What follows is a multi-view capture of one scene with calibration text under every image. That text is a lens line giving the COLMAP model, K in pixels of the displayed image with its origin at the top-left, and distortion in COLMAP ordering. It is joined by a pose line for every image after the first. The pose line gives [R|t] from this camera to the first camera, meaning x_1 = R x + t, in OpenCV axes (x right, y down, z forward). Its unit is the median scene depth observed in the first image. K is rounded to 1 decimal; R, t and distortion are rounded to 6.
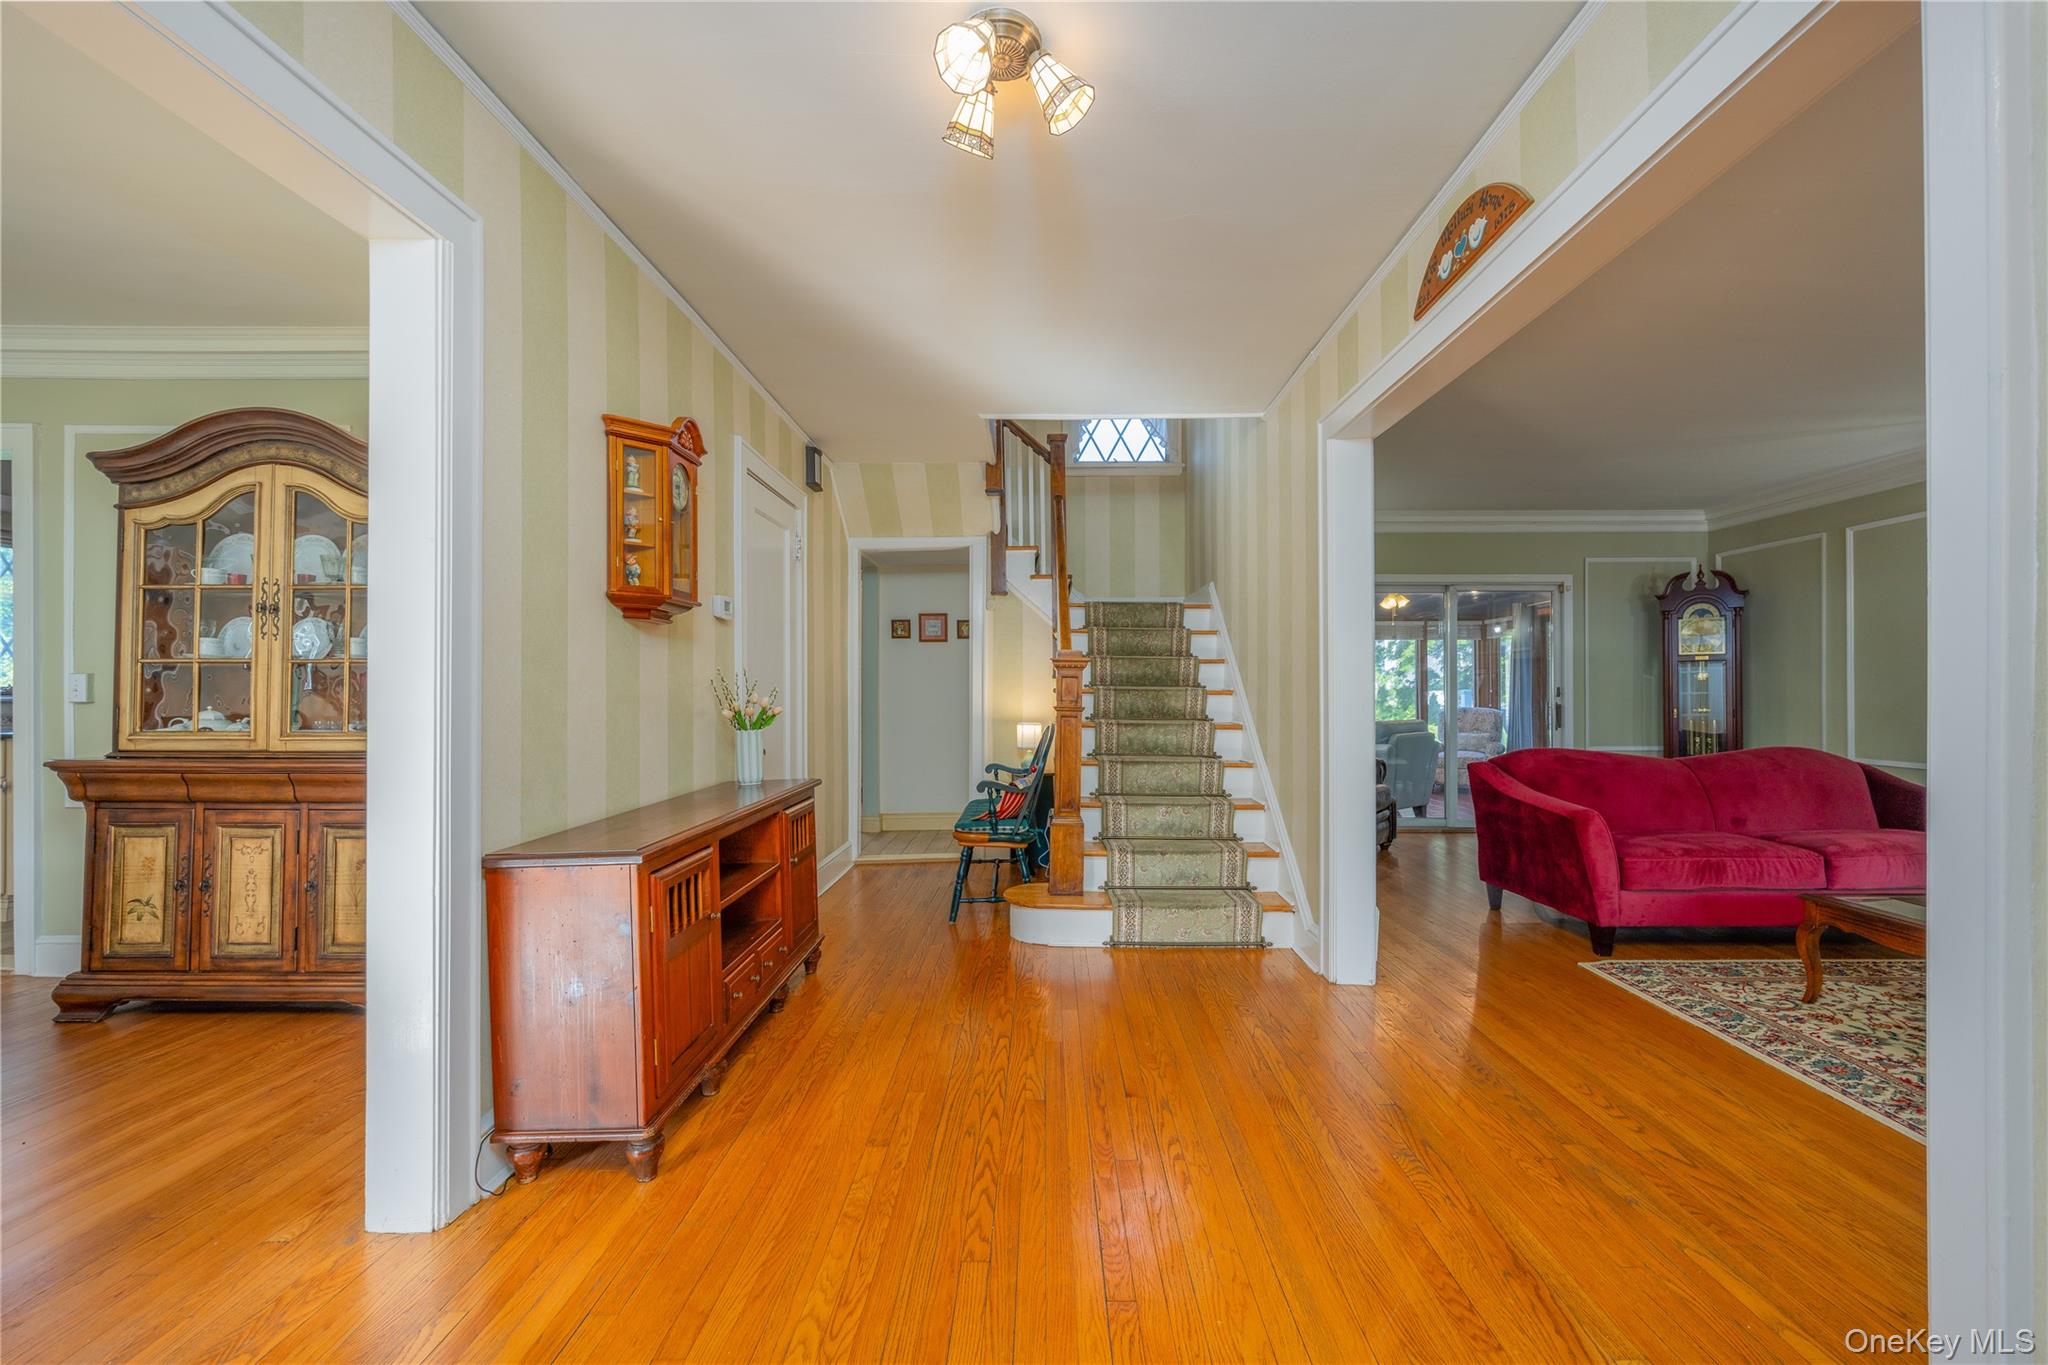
lens RADIAL K [[817.2, 0, 1032.5], [0, 817.2, 679.4], [0, 0, 1]] dist [-0.006999, -0.000219]
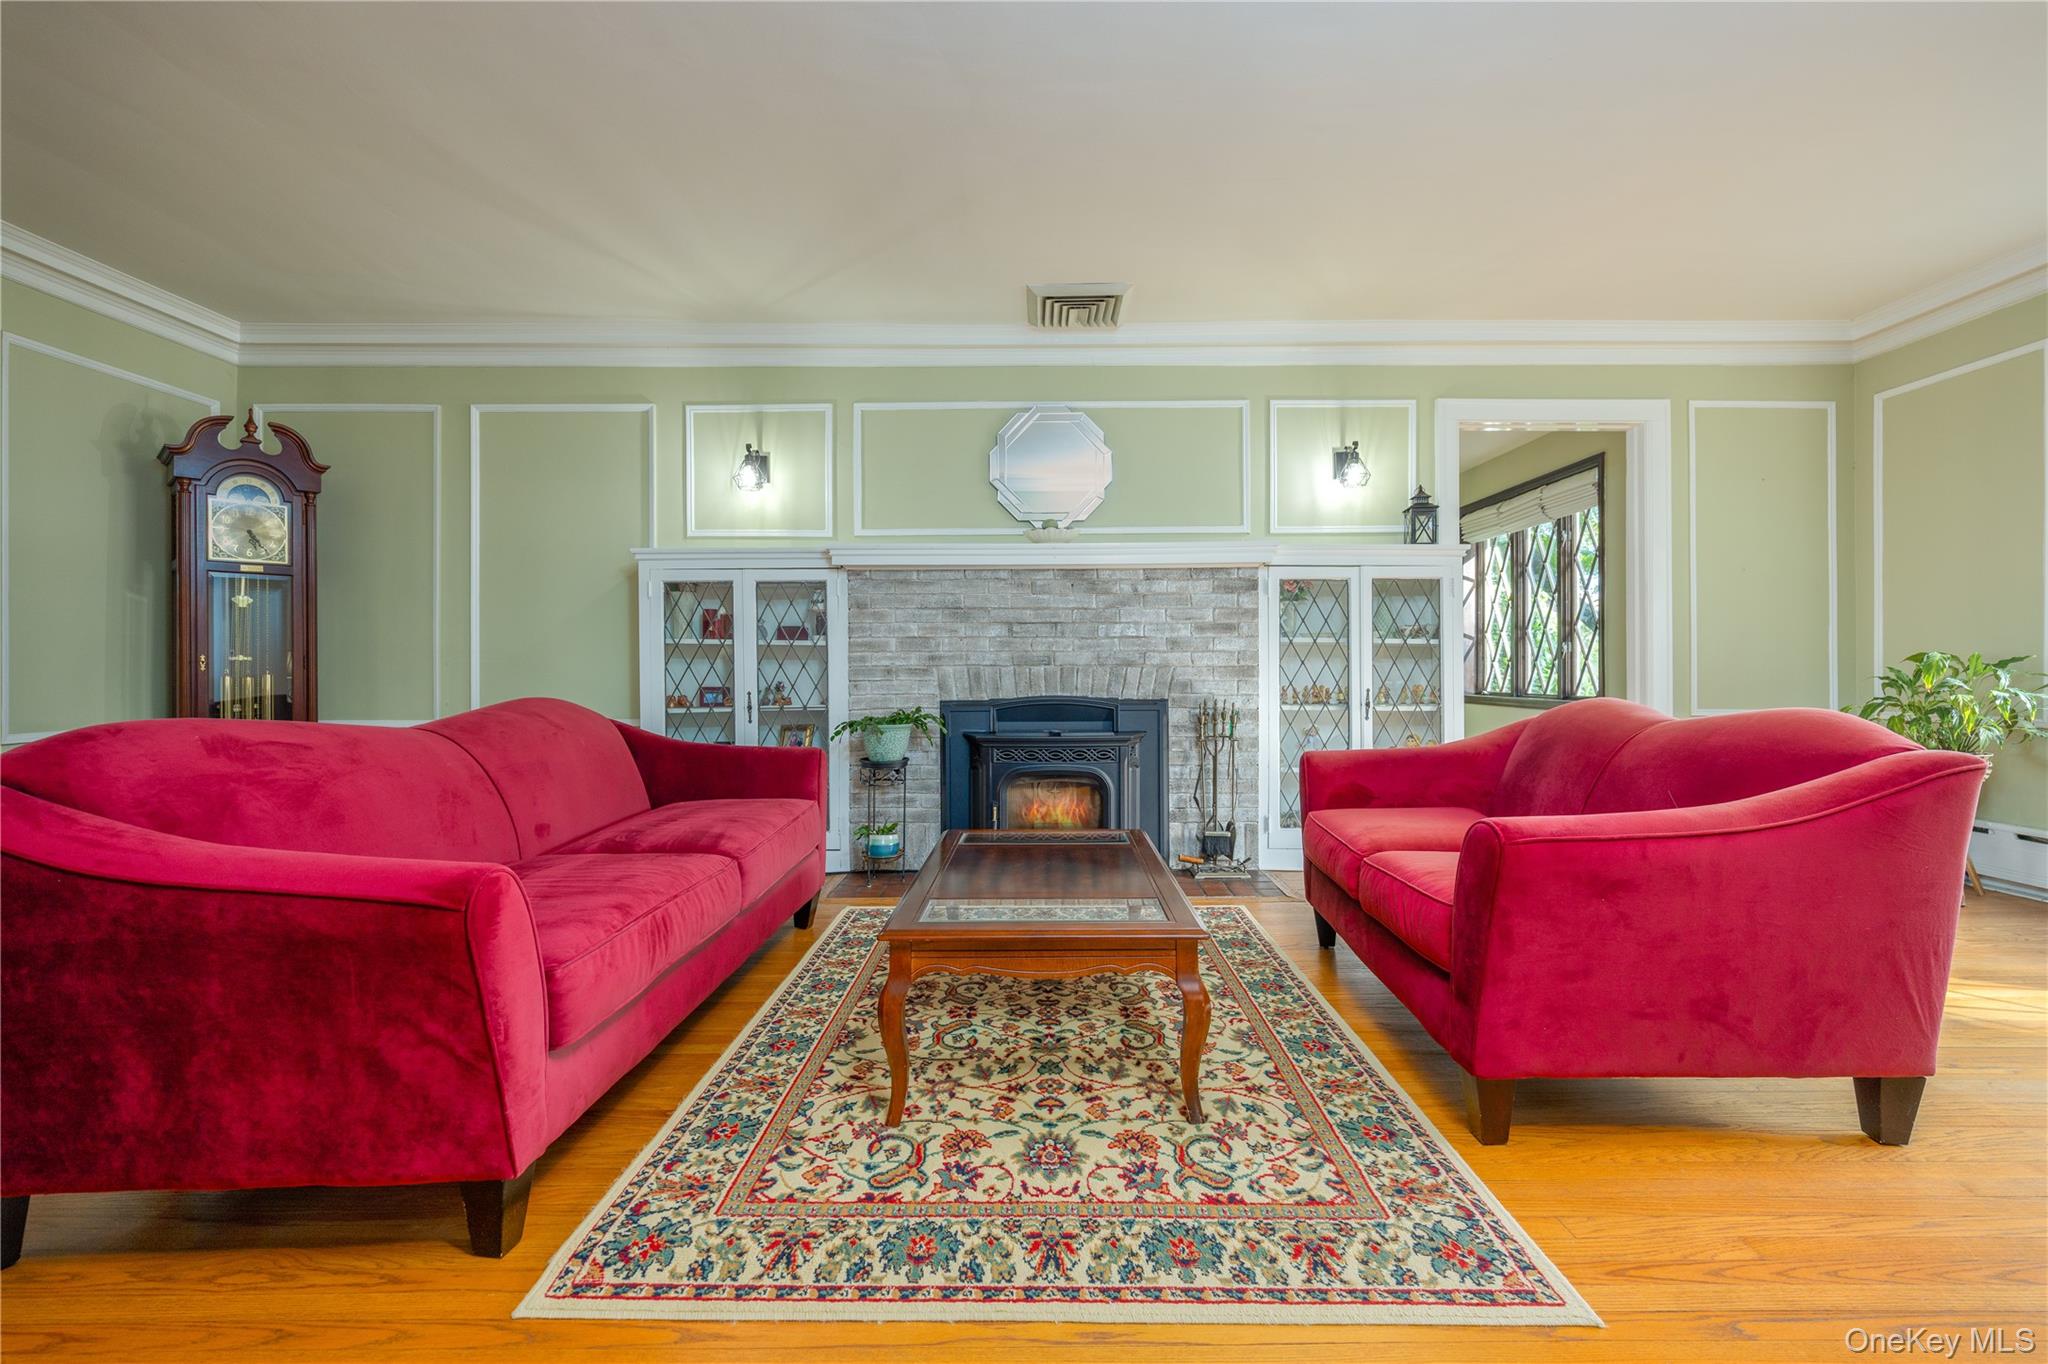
lens RADIAL K [[898.0, 0, 1035.1], [0, 898.0, 676.6], [0, 0, 1]] dist [0.000532, -0.001197]
pose [[-0.019015, -0.006128, 0.999800, 0.318055], [-0.013888, 0.999886, 0.005864, 0.080137], [-0.999723, -0.013774, -0.019097, 0.873582]]
